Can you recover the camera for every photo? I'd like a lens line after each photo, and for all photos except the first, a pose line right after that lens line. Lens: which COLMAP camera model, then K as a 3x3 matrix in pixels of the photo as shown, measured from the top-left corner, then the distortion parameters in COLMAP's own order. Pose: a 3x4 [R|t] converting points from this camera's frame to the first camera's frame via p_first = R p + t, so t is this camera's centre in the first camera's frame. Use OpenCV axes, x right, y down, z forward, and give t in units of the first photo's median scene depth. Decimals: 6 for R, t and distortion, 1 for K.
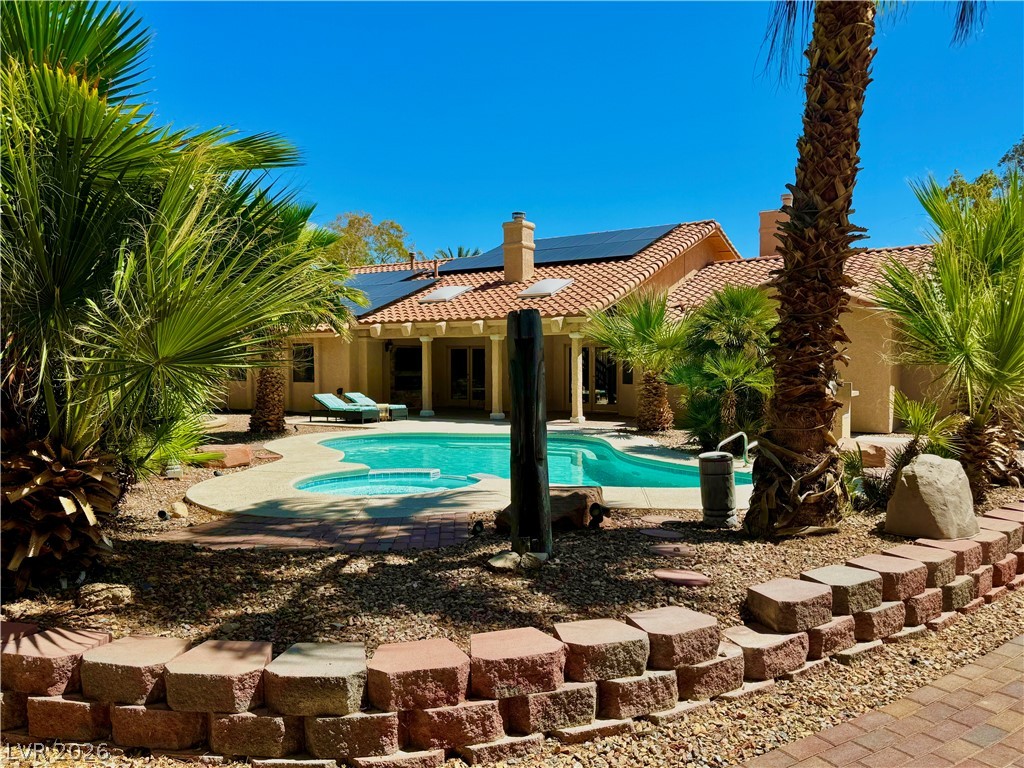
lens RADIAL K [[766.6, 0, 512.0], [0, 766.6, 384.0], [0, 0, 1]] dist [0.126092, -0.201554]
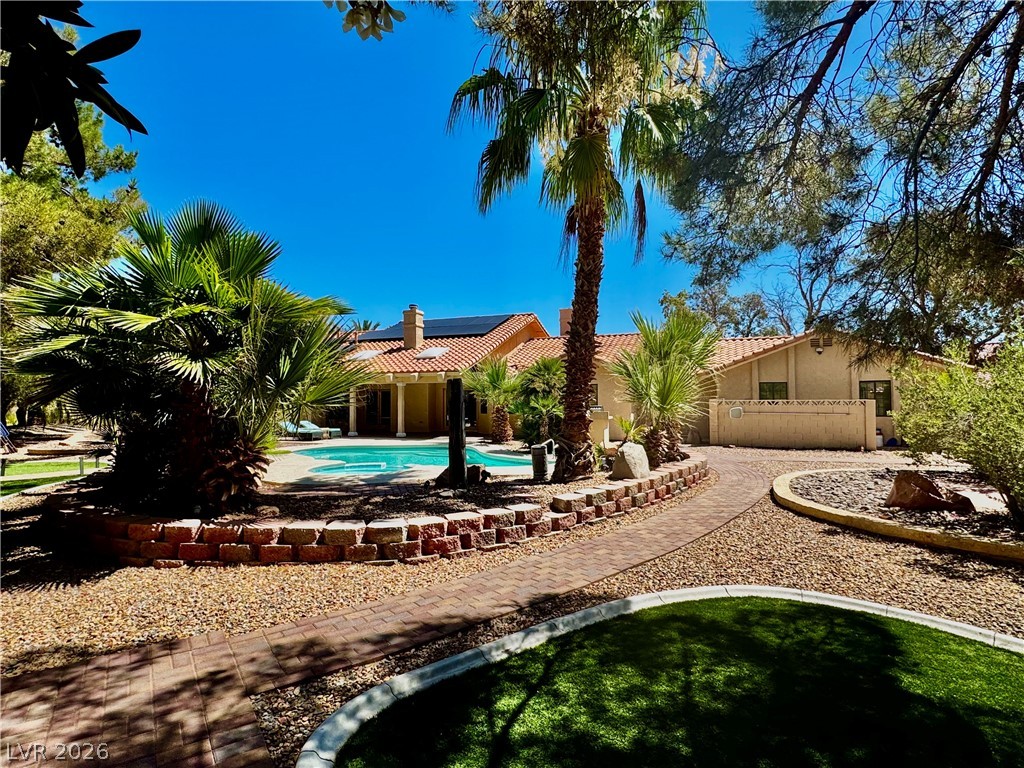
lens RADIAL K [[536.5, 0, 512.0], [0, 536.5, 384.0], [0, 0, 1]] dist [-0.000693, -0.000056]
pose [[0.977009, 0.003919, 0.213160, -0.127696], [0.008173, 0.998408, -0.055815, 0.004772], [-0.213040, 0.056274, 0.975422, -0.443853]]
